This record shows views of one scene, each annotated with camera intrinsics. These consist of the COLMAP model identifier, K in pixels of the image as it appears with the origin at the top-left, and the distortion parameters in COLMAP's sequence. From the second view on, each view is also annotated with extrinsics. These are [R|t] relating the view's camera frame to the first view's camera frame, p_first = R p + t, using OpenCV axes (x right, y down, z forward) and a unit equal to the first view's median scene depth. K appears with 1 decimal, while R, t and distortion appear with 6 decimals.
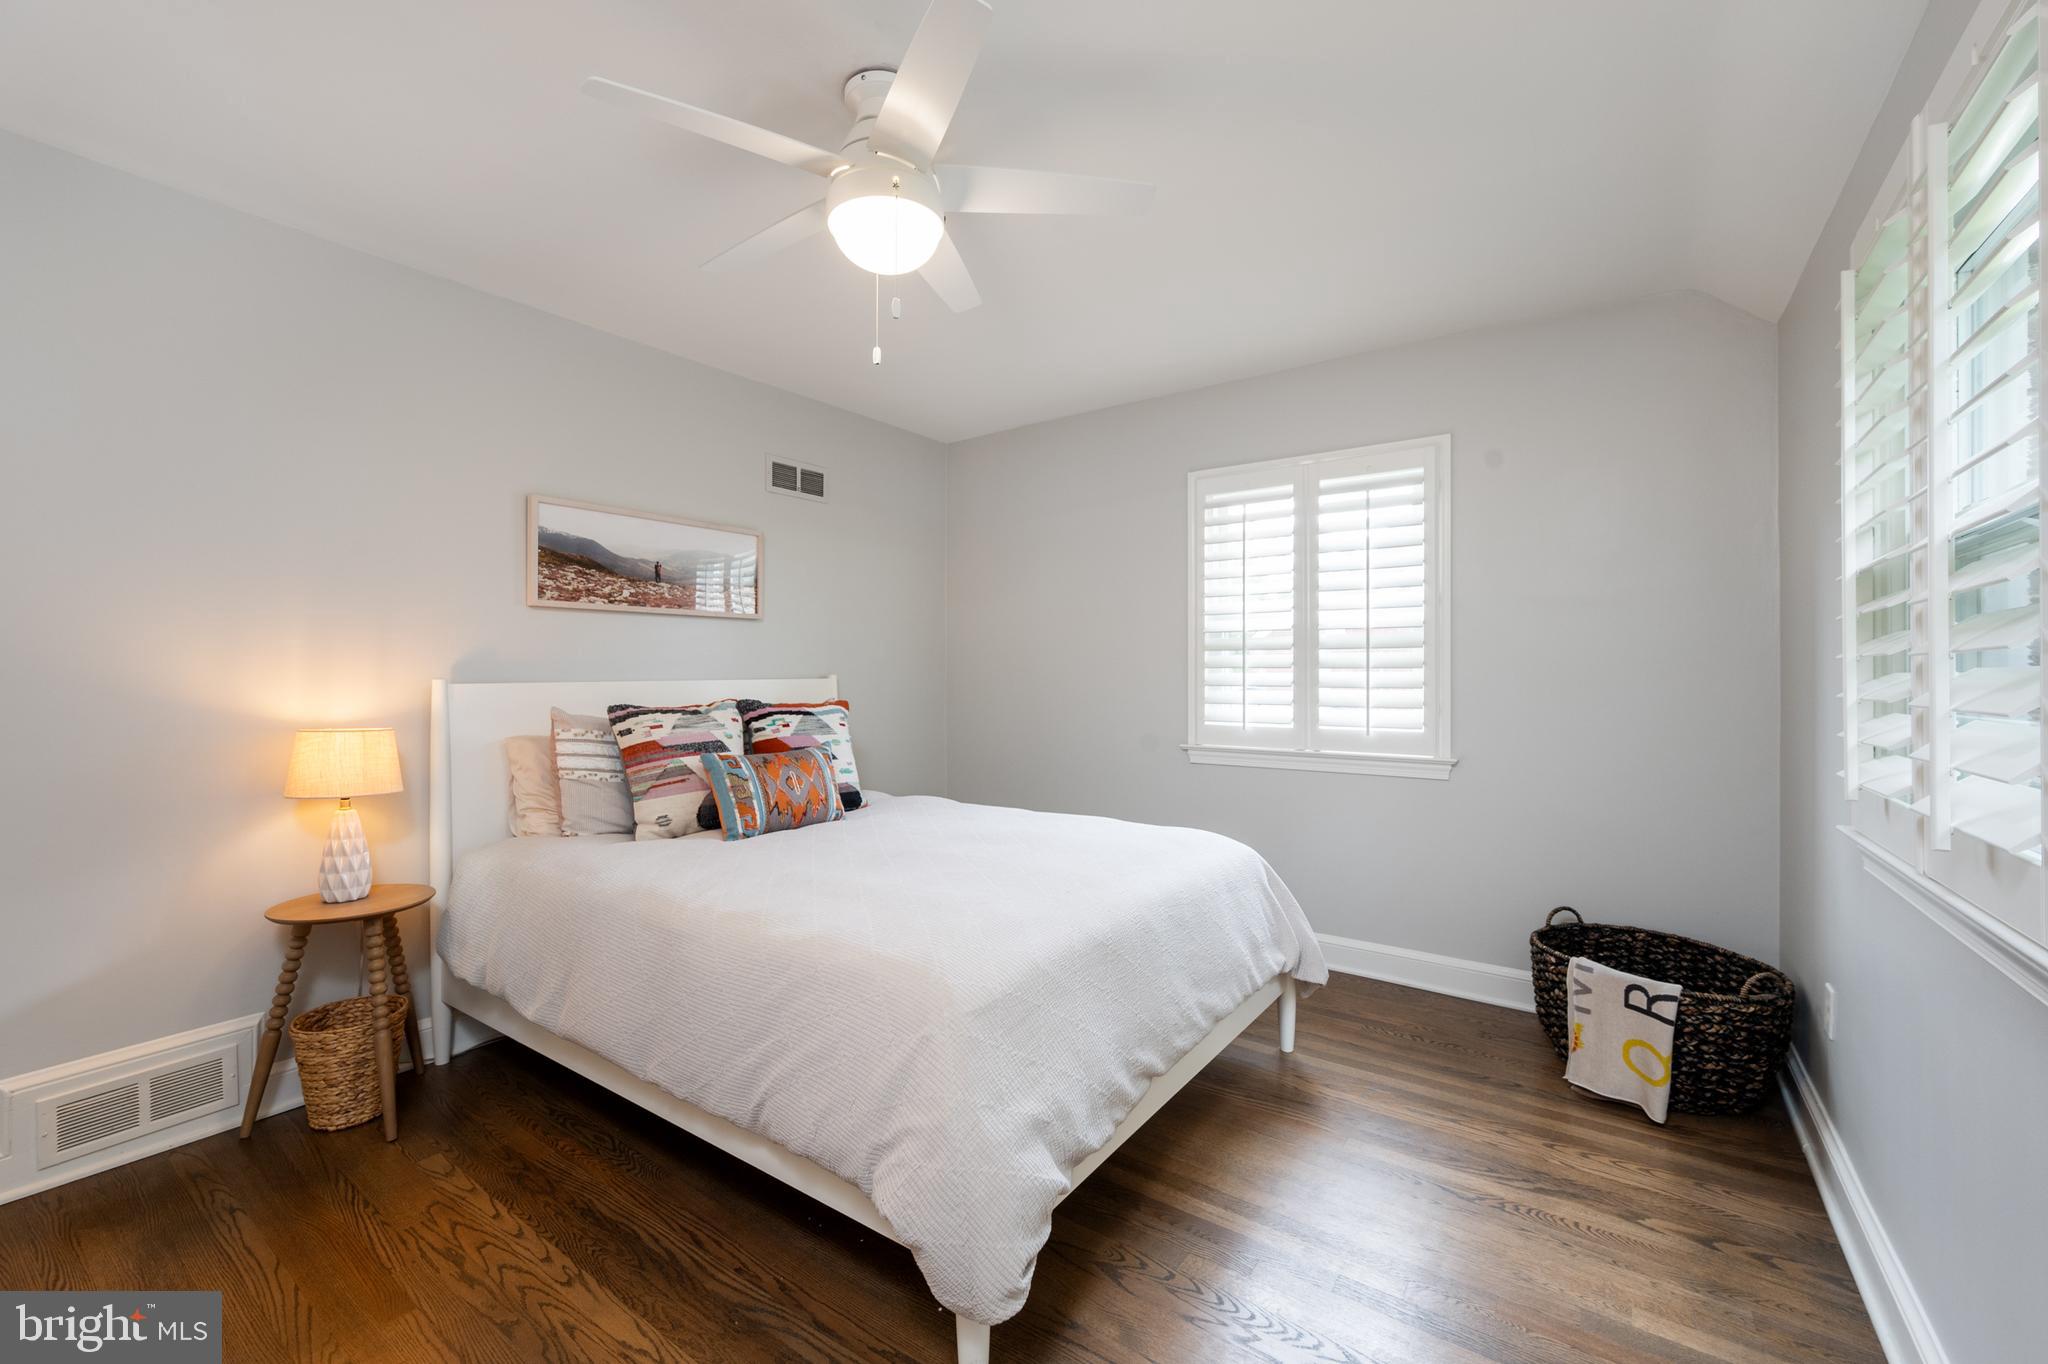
lens RADIAL K [[822.9, 0, 1016.1], [0, 822.9, 680.3], [0, 0, 1]] dist [-0.003301, -0.000385]
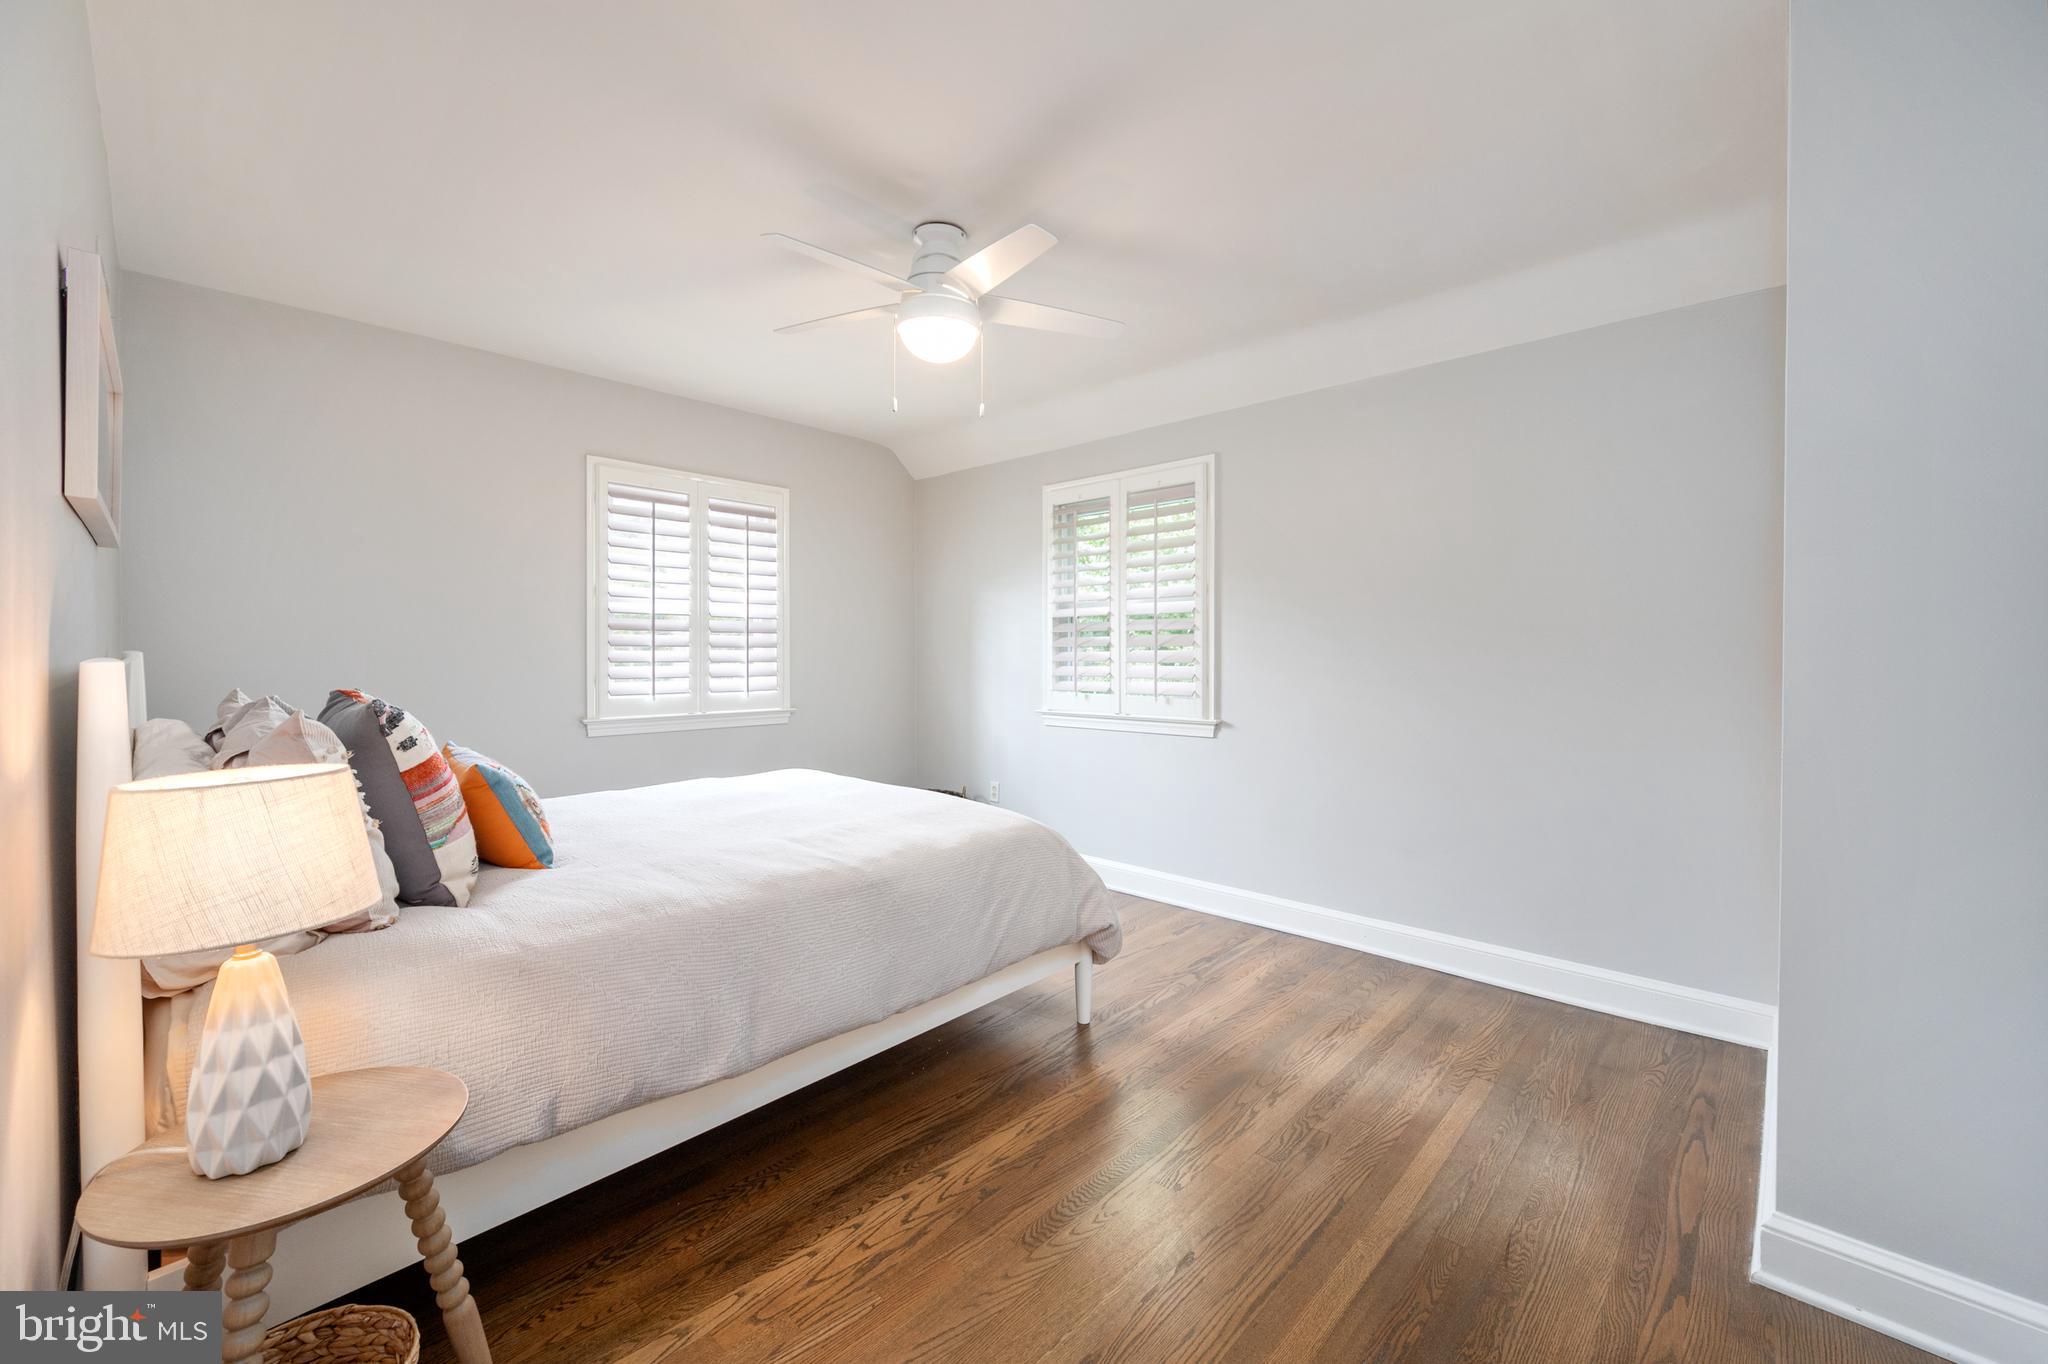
lens RADIAL K [[822.9, 0, 1016.1], [0, 822.9, 680.3], [0, 0, 1]] dist [-0.003301, -0.000385]
pose [[0.135175, -0.033916, 0.990241, -0.880345], [0.011472, 0.999401, 0.032664, -0.000143], [-0.990755, 0.006945, 0.135483, 0.391520]]
